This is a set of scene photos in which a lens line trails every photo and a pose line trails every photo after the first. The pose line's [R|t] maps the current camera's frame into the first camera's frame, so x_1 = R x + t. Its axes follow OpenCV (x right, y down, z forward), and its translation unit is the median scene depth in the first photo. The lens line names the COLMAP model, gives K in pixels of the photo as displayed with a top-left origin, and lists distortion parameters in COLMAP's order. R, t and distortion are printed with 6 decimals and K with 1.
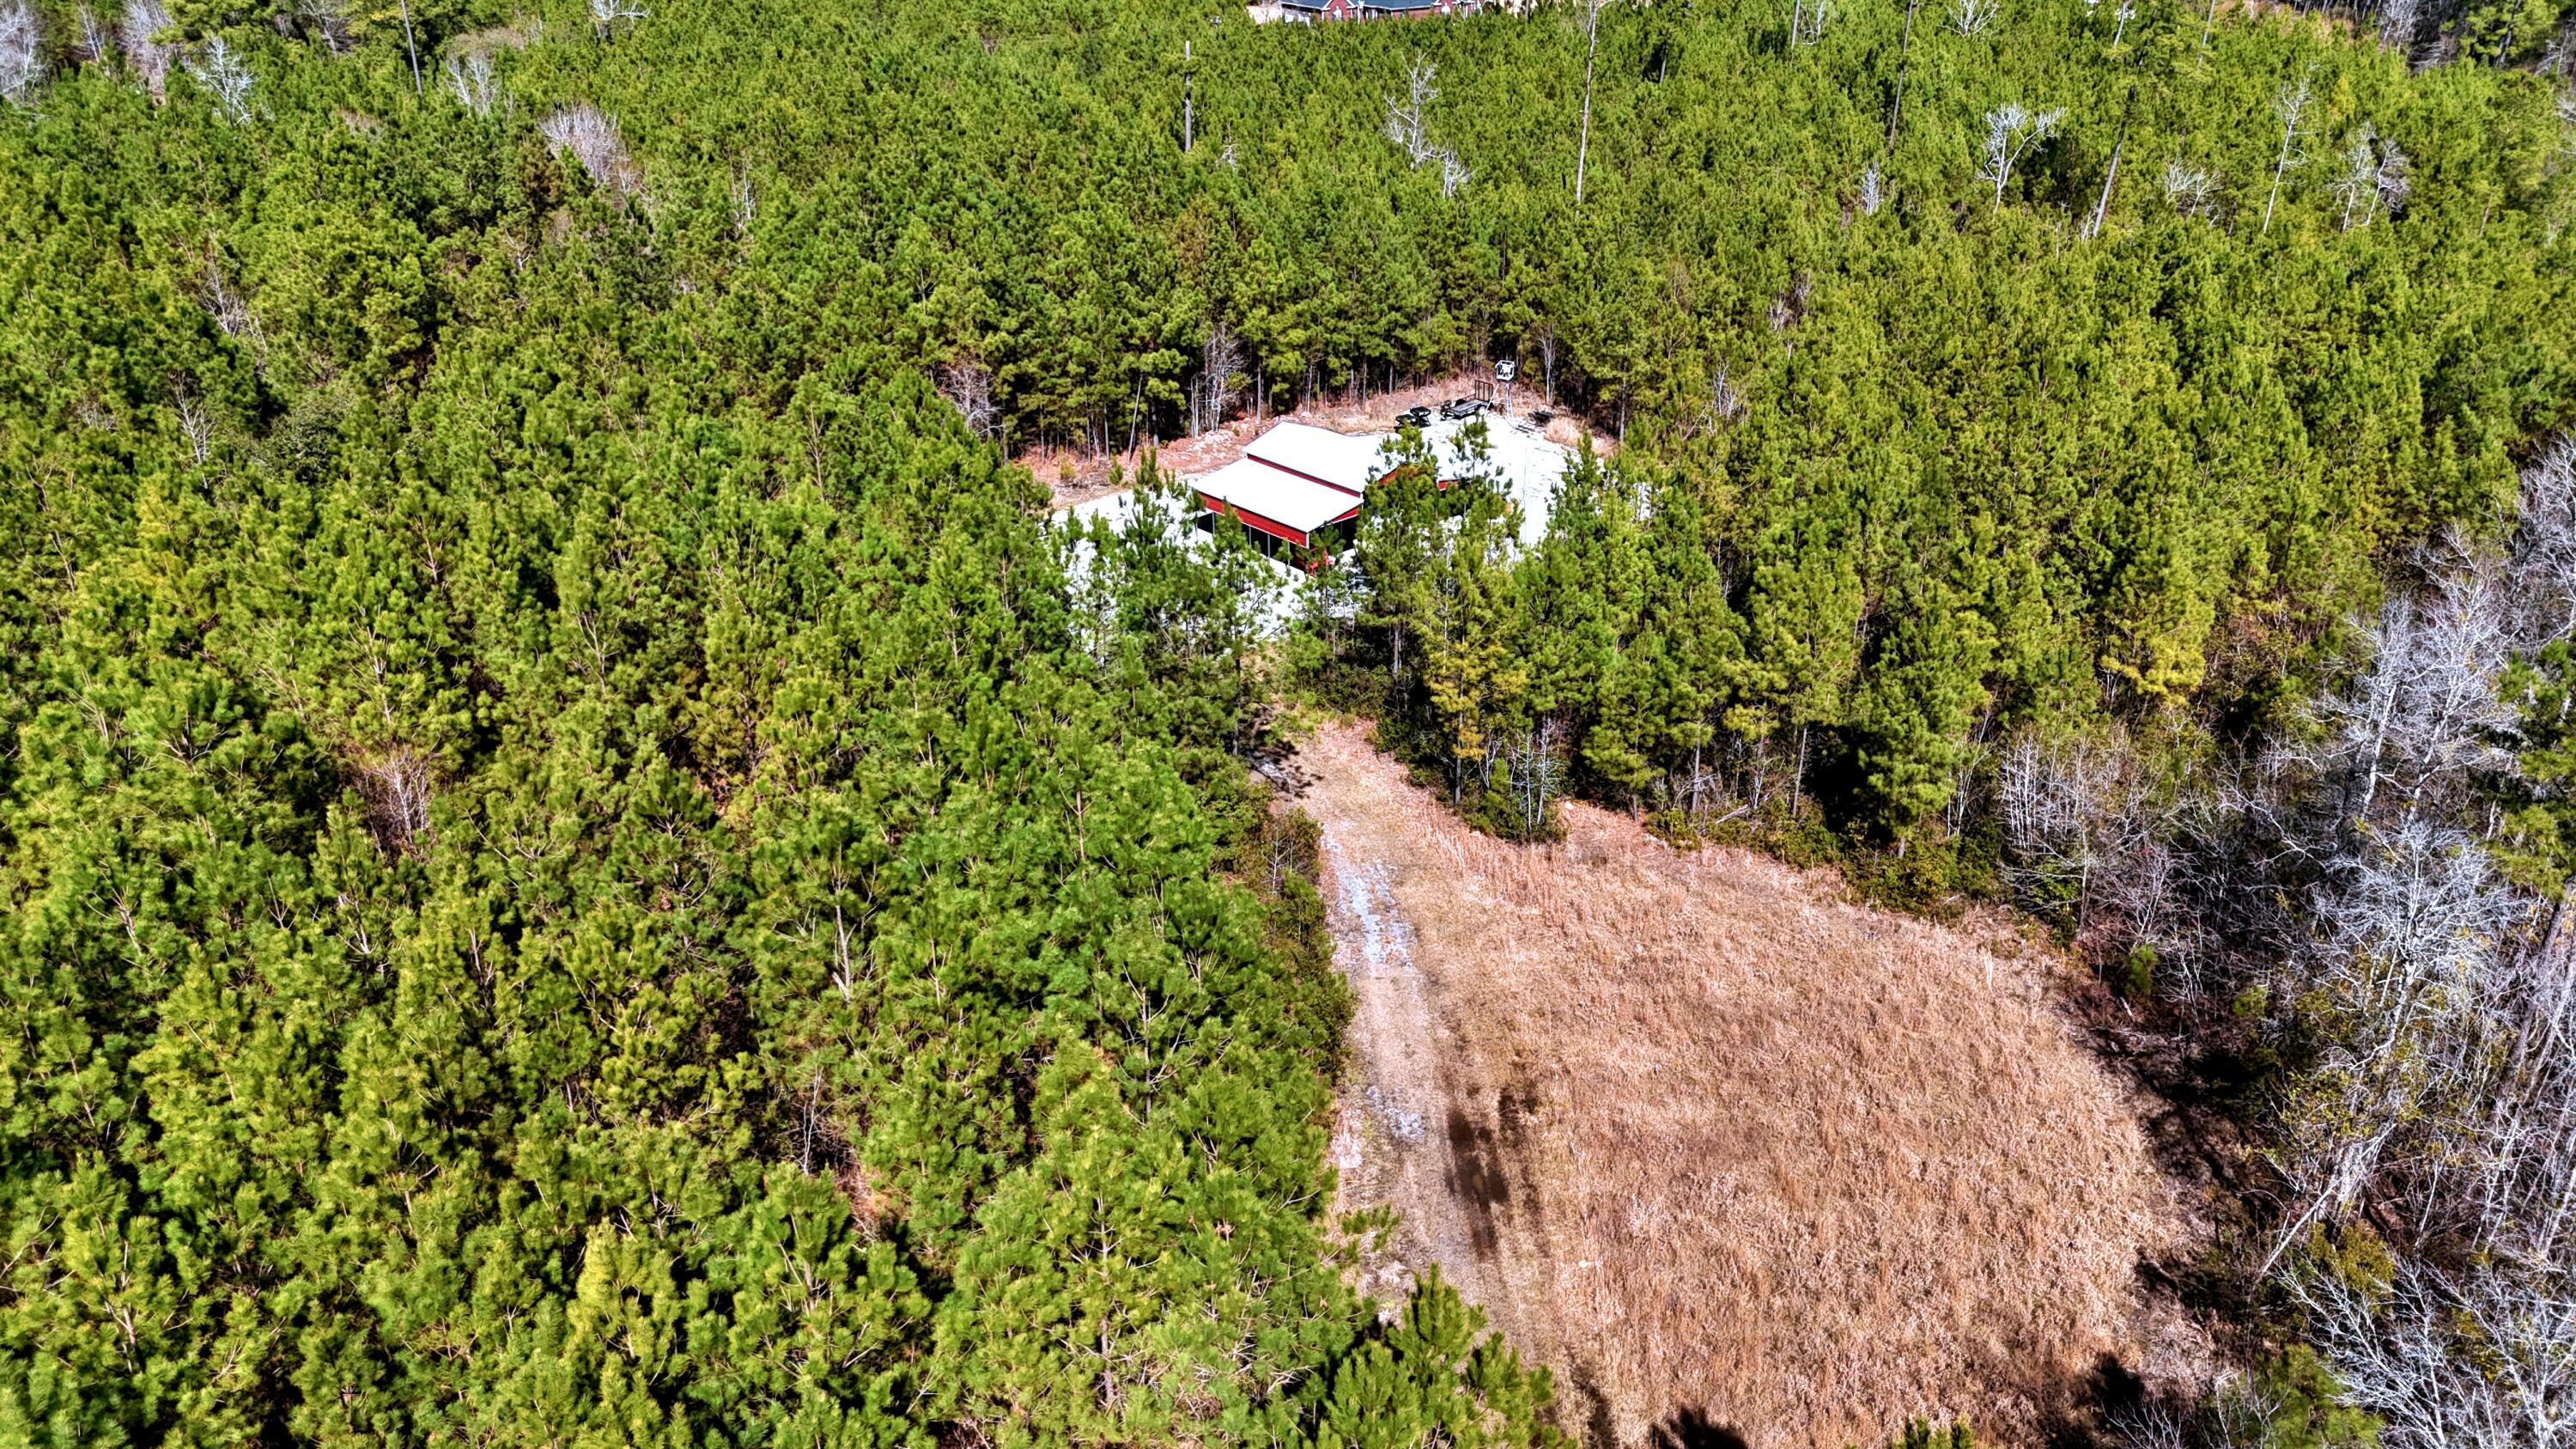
lens RADIAL K [[1899.0, 0, 1286.5], [0, 1899.0, 727.5], [0, 0, 1]] dist [0.073134, -0.057637]
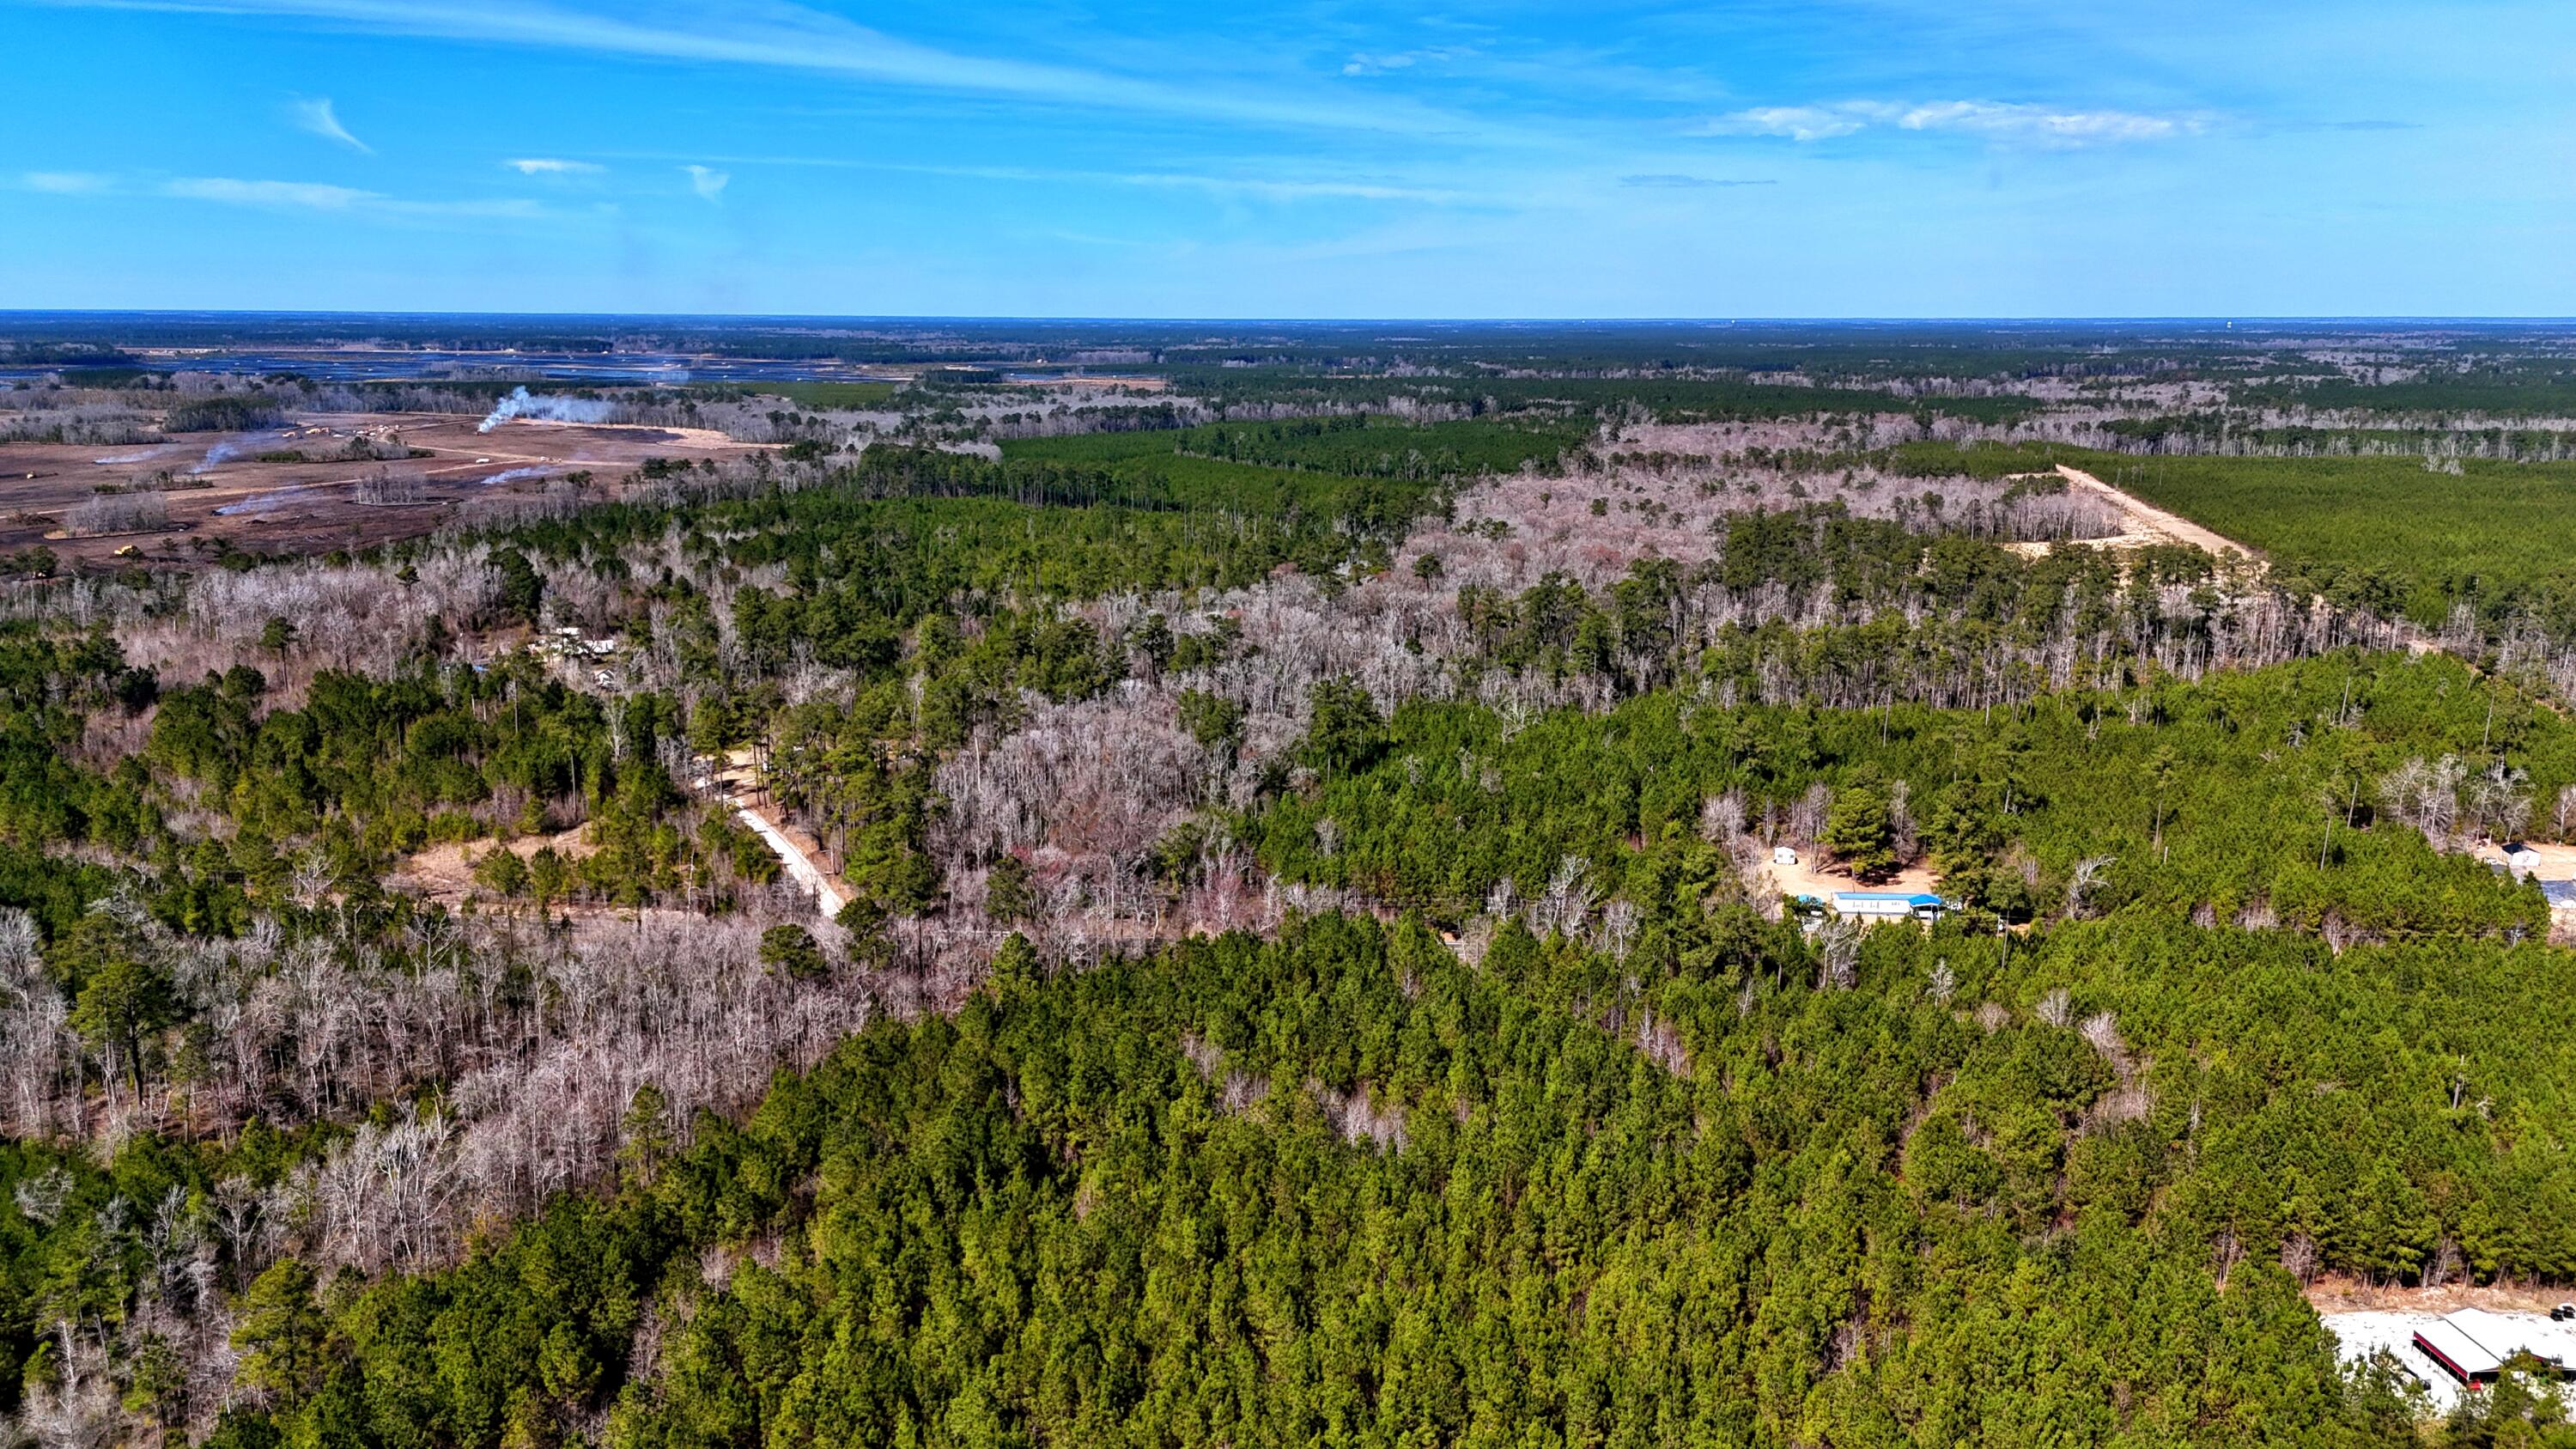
lens RADIAL K [[1899.0, 0, 1283.6], [0, 1899.0, 742.8], [0, 0, 1]] dist [0.073134, -0.057637]
pose [[0.803266, 0.138696, -0.579246, 0.089751], [-0.265814, 0.953769, -0.140244, -0.099957], [0.533016, 0.266625, 0.802998, -1.430340]]
